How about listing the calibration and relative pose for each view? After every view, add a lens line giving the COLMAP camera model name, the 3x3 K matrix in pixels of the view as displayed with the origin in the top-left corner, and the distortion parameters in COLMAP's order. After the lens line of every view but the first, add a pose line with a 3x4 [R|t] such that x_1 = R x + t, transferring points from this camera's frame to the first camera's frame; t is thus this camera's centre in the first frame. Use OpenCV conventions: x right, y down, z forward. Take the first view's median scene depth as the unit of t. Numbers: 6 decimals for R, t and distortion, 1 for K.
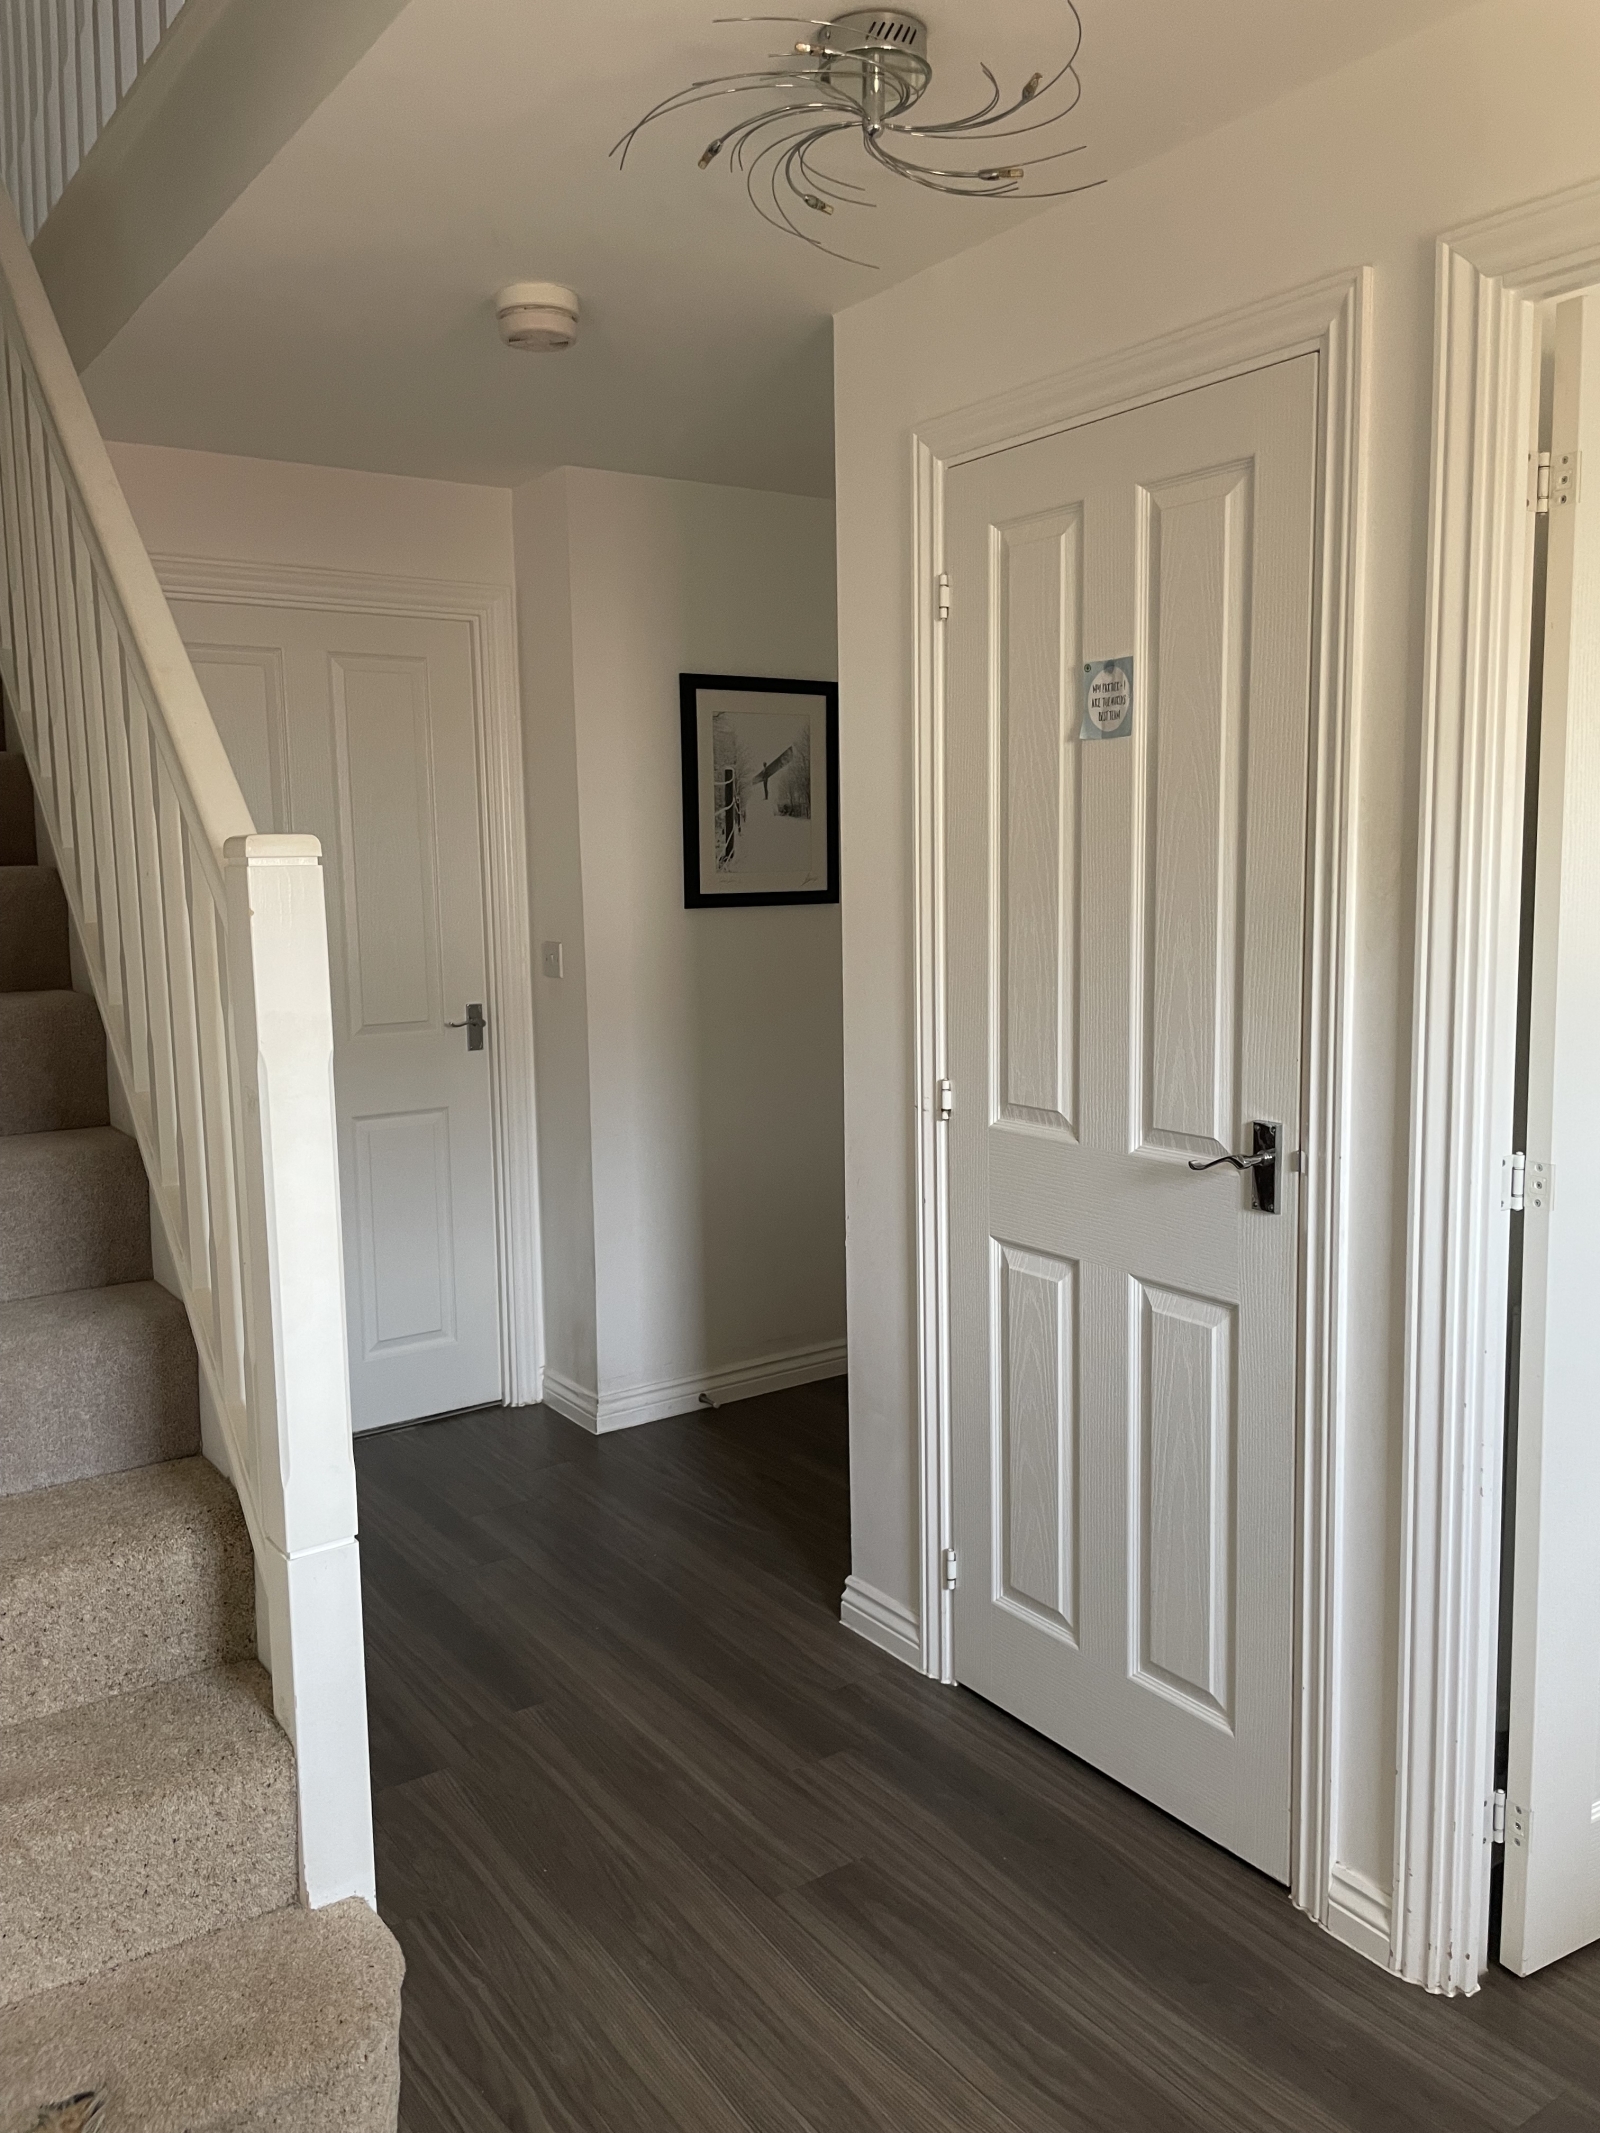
lens RADIAL K [[1630.2, 0, 785.1], [0, 1630.2, 1064.2], [0, 0, 1]] dist [0.100905, -0.142330]
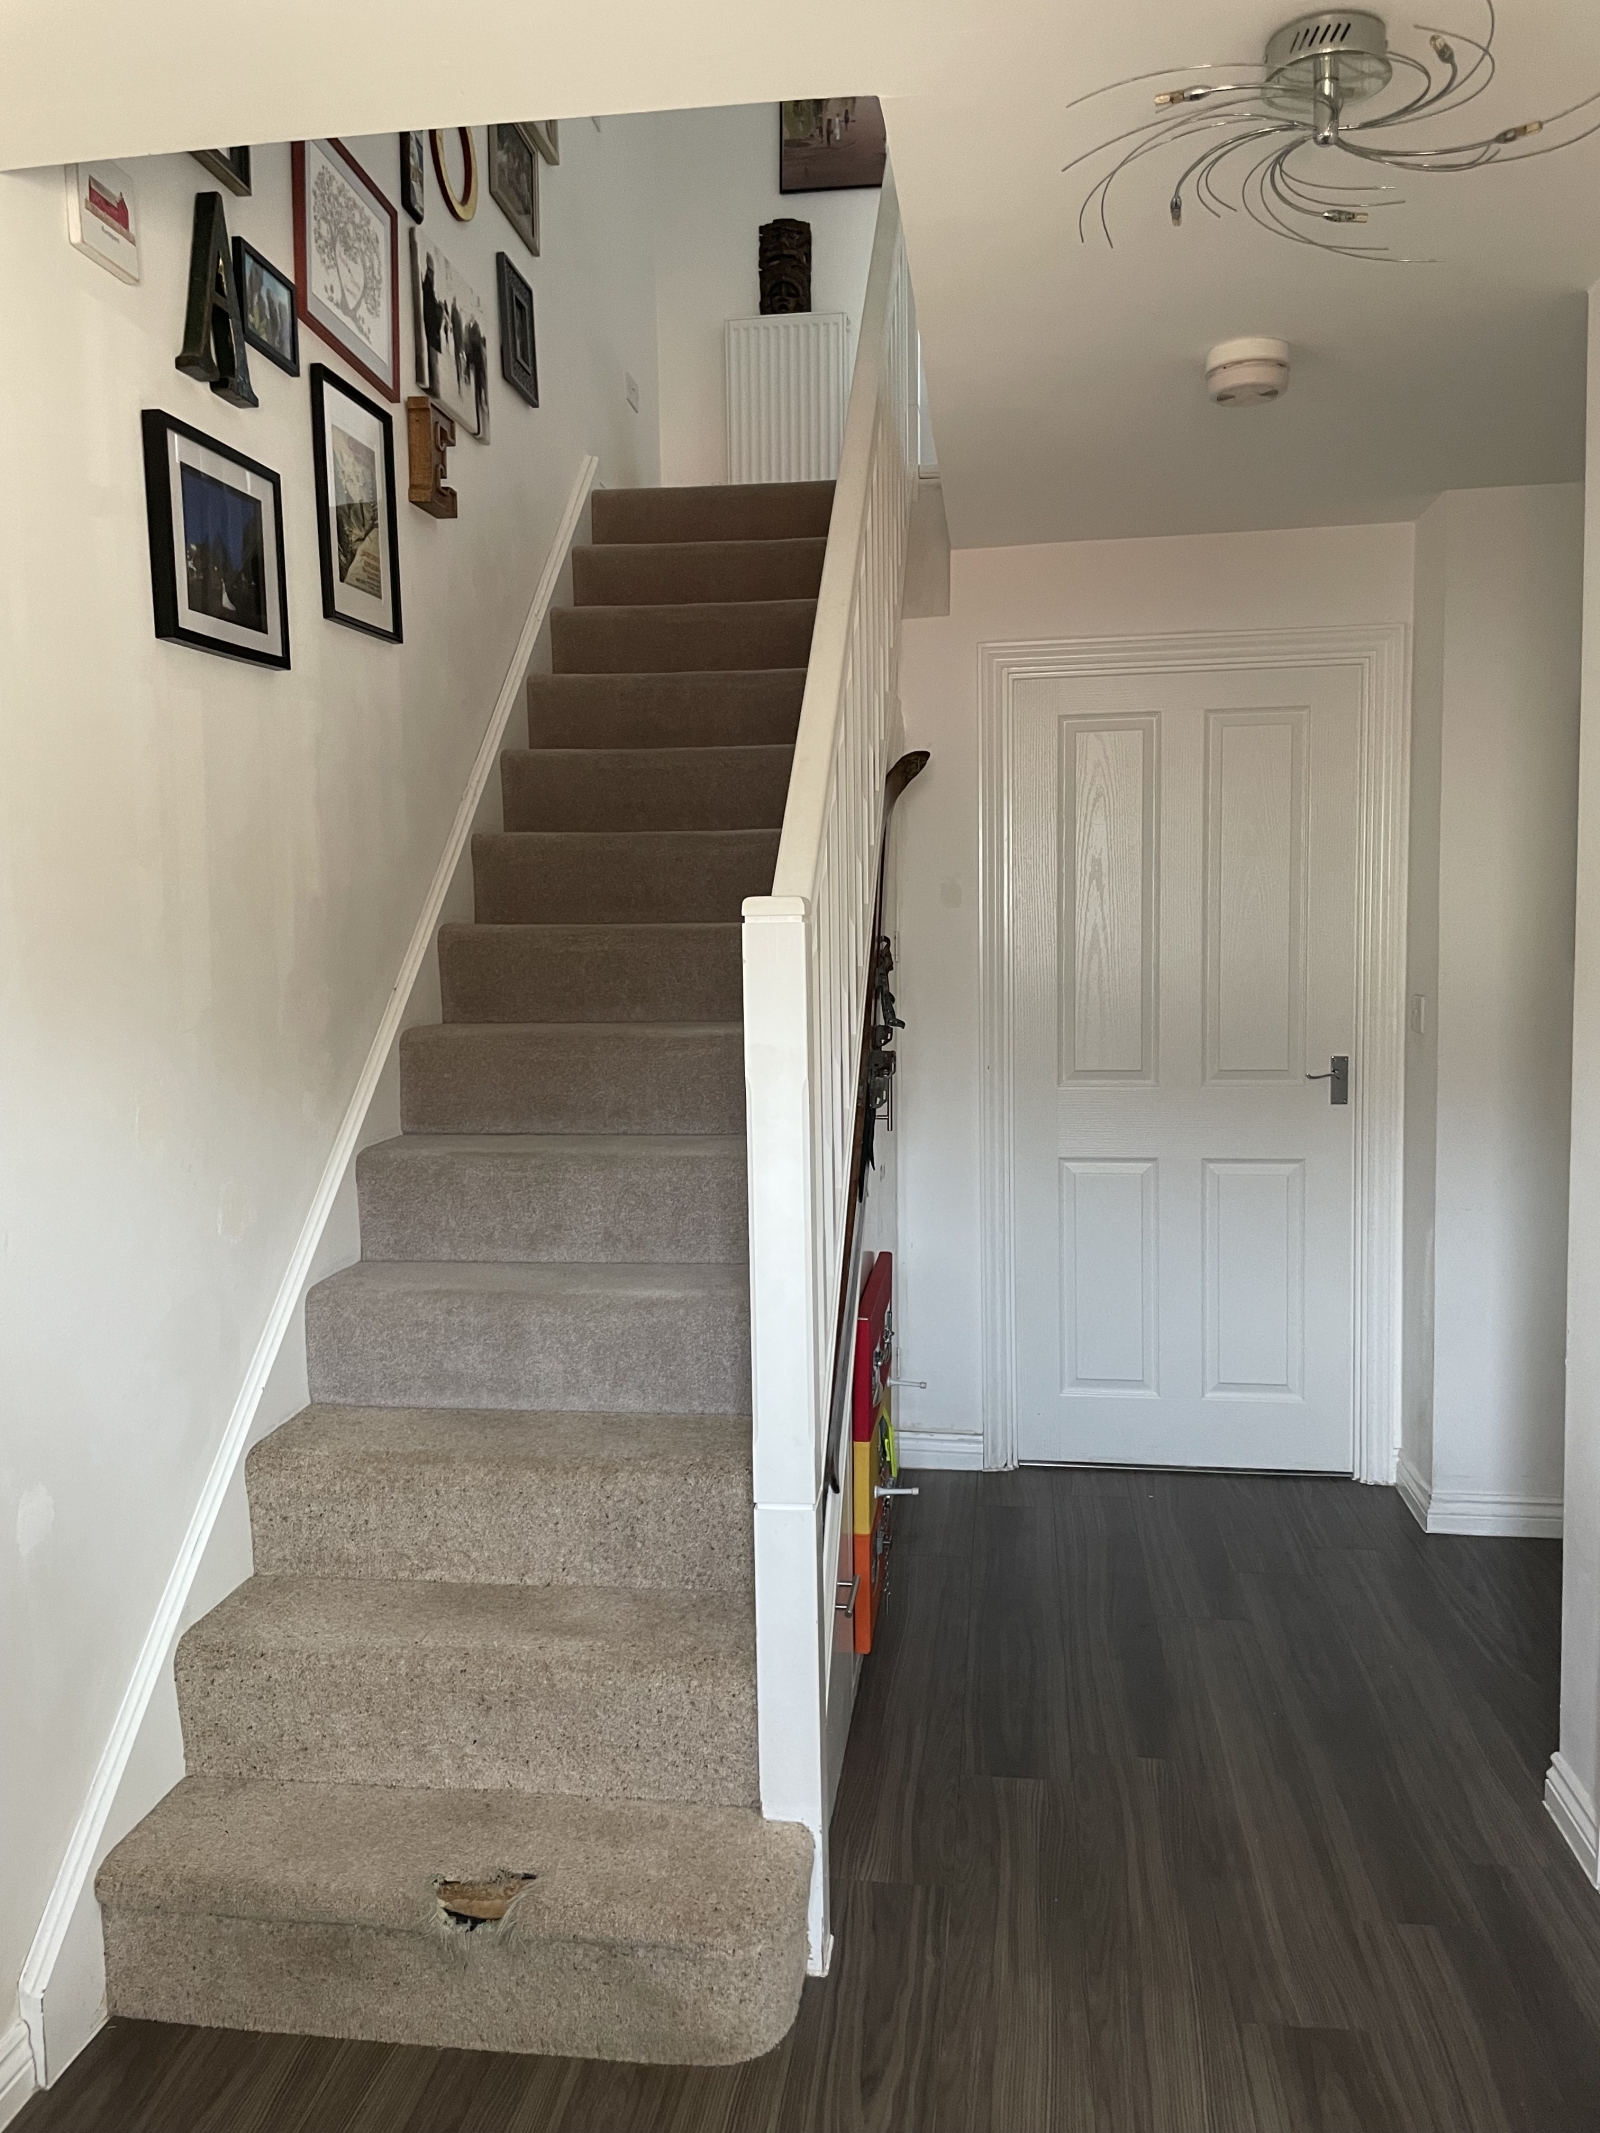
lens RADIAL K [[1630.2, 0, 785.1], [0, 1630.2, 1064.2], [0, 0, 1]] dist [0.100905, -0.142330]
pose [[0.735627, 0.065945, -0.674170, 0.406078], [-0.082300, 0.996578, 0.007679, -0.022782], [0.672369, 0.049835, 0.738537, 0.110949]]
